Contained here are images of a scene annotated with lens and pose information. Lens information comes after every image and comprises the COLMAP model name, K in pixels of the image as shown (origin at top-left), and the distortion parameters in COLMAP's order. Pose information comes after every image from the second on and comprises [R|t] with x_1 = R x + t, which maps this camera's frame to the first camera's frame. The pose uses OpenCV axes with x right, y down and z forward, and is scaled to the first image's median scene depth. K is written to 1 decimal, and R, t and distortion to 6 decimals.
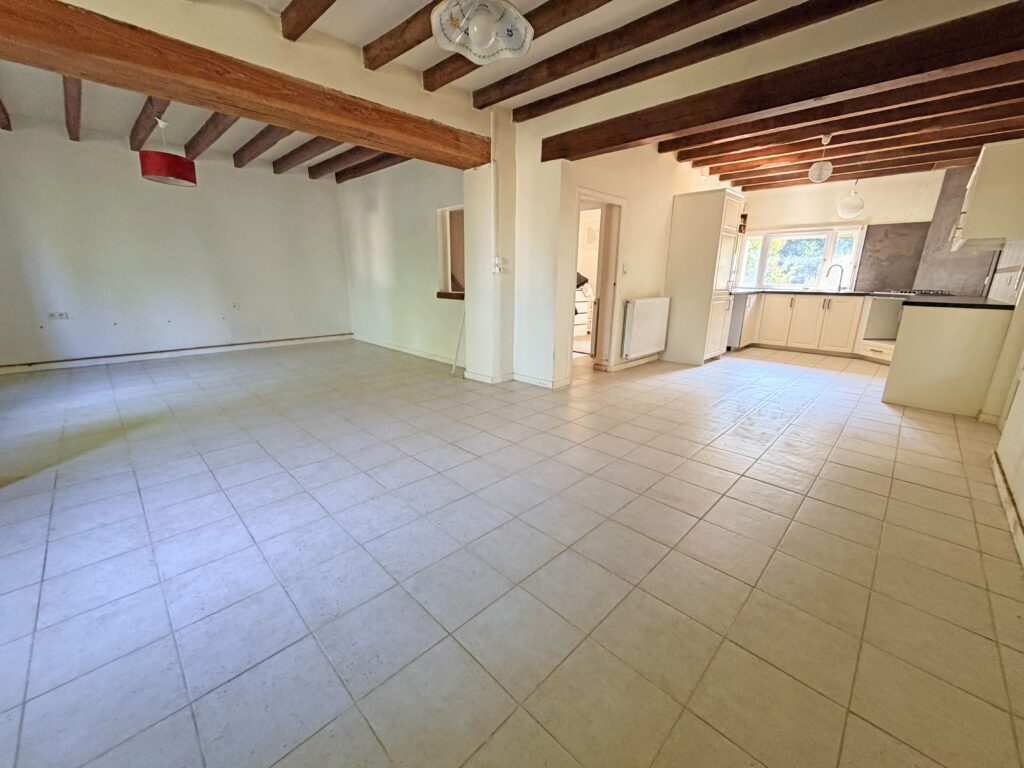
lens RADIAL K [[409.3, 0, 509.5], [0, 409.3, 380.8], [0, 0, 1]] dist [0.000747, -0.000578]
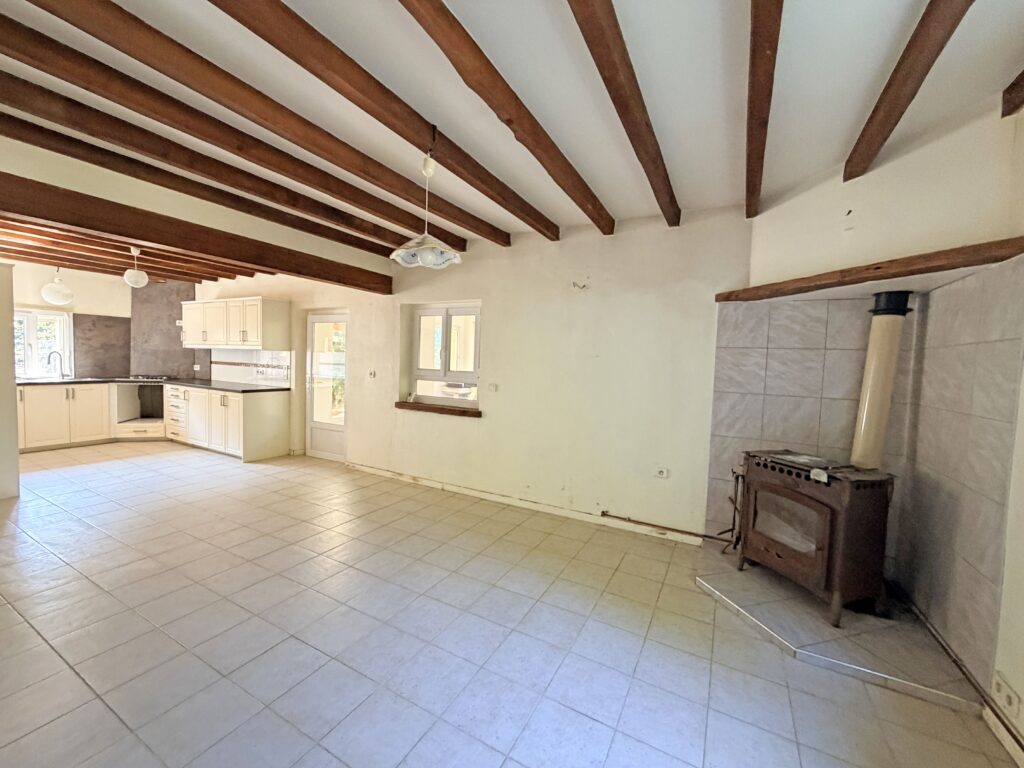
lens RADIAL K [[409.3, 0, 510.8], [0, 409.3, 383.0], [0, 0, 1]] dist [0.000747, -0.000578]
pose [[-0.278910, -0.073874, 0.957472, -0.396382], [0.202883, 0.969999, 0.133940, -0.134316], [-0.938641, 0.231612, -0.255554, 0.296730]]
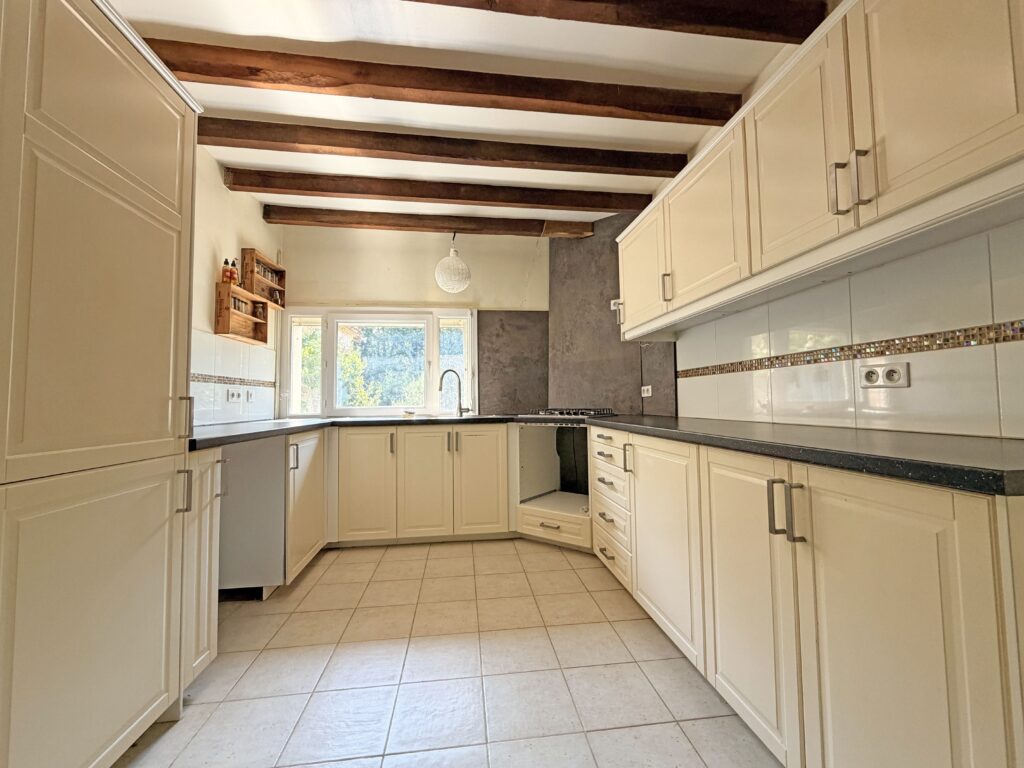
lens RADIAL K [[409.3, 0, 512.1], [0, 409.3, 381.6], [0, 0, 1]] dist [0.000747, -0.000578]
pose [[0.615848, 0.020582, 0.787596, 0.428841], [0.215975, 0.956955, -0.193886, -0.147770], [-0.757685, 0.289506, 0.584893, 0.639425]]
